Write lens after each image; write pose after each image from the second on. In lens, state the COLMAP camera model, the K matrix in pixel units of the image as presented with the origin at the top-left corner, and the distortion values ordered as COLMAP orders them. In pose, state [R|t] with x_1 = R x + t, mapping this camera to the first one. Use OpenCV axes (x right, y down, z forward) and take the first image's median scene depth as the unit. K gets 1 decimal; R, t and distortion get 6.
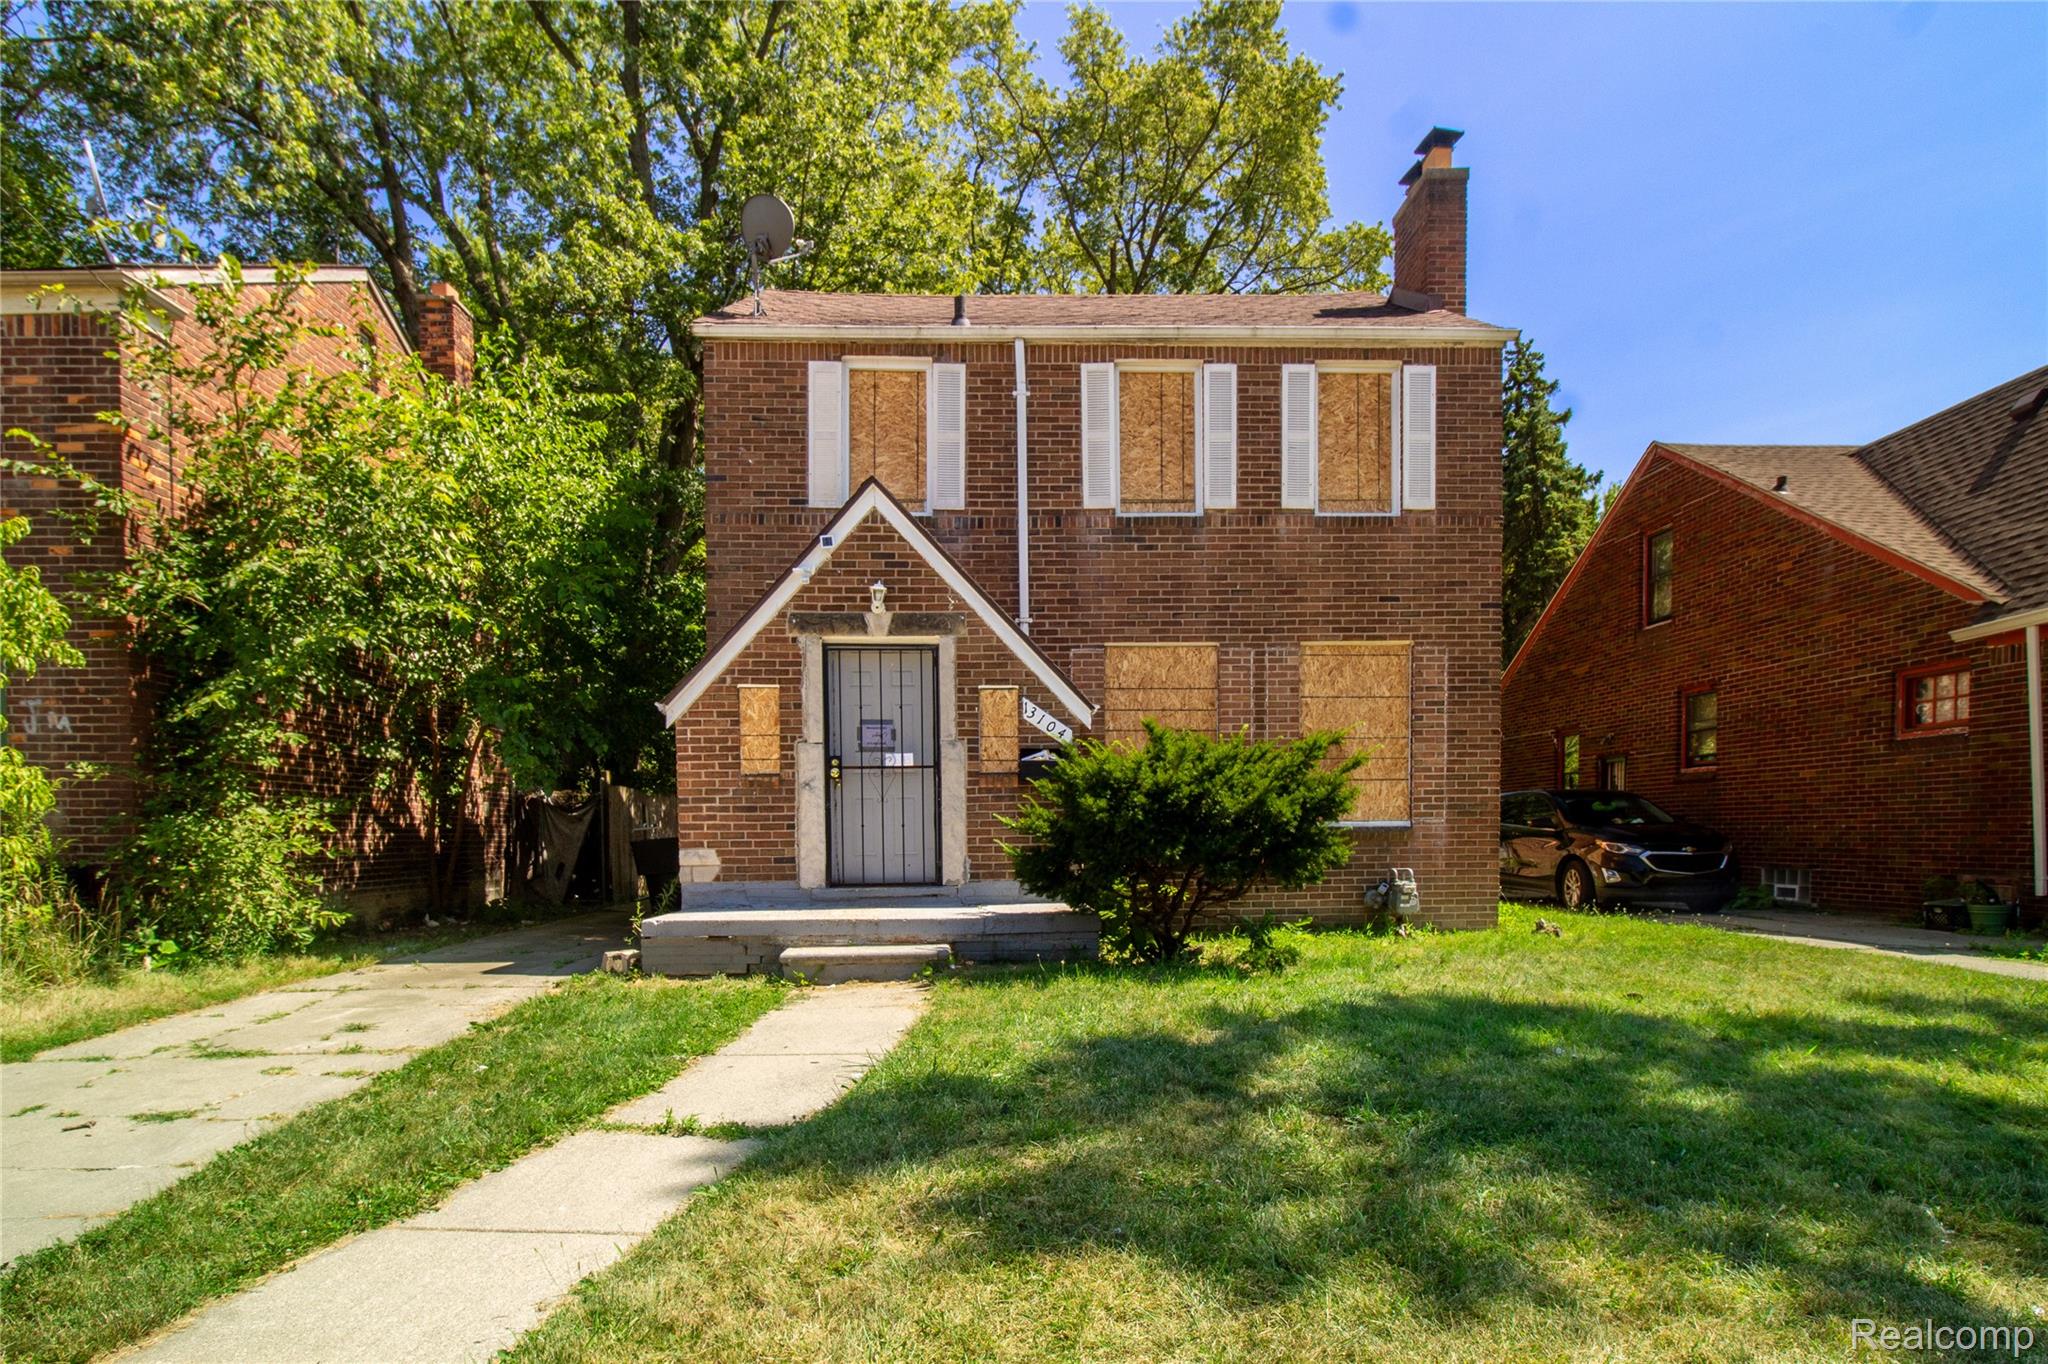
lens RADIAL K [[1053.4, 0, 1021.9], [0, 1053.4, 878.7], [0, 0, 1]] dist [-0.001417, -0.000811]
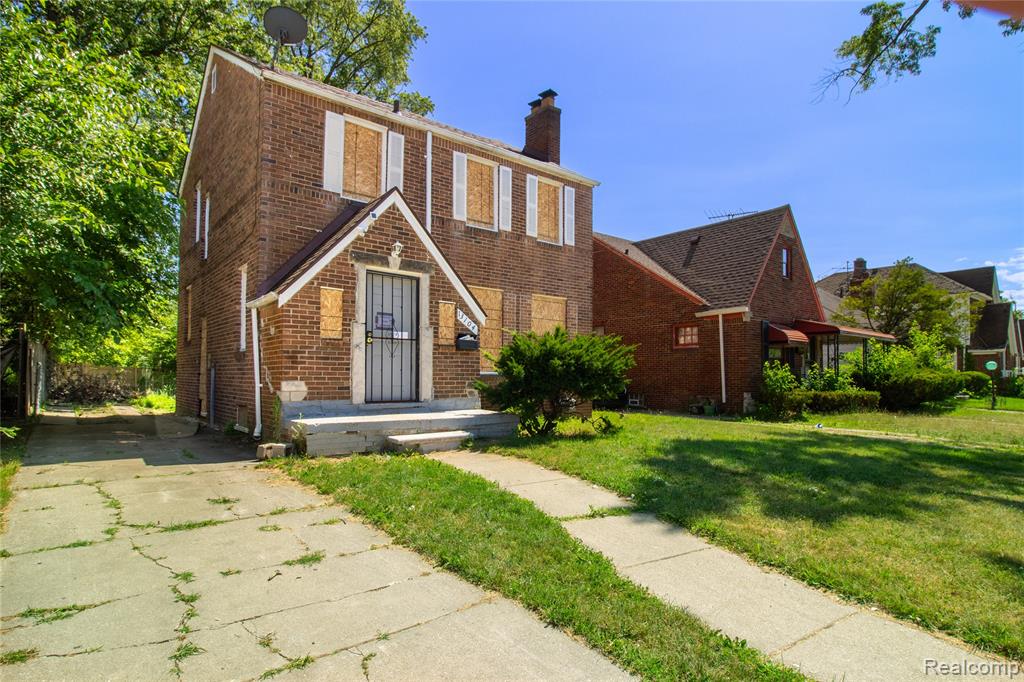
lens RADIAL K [[543.0, 0, 510.8], [0, 543.0, 365.5], [0, 0, 1]] dist [-0.000415, -0.000261]
pose [[0.806254, 0.029769, 0.590820, -0.530121], [0.009184, 0.997983, -0.062816, 0.004073], [-0.591498, 0.056071, 0.804354, 0.103524]]
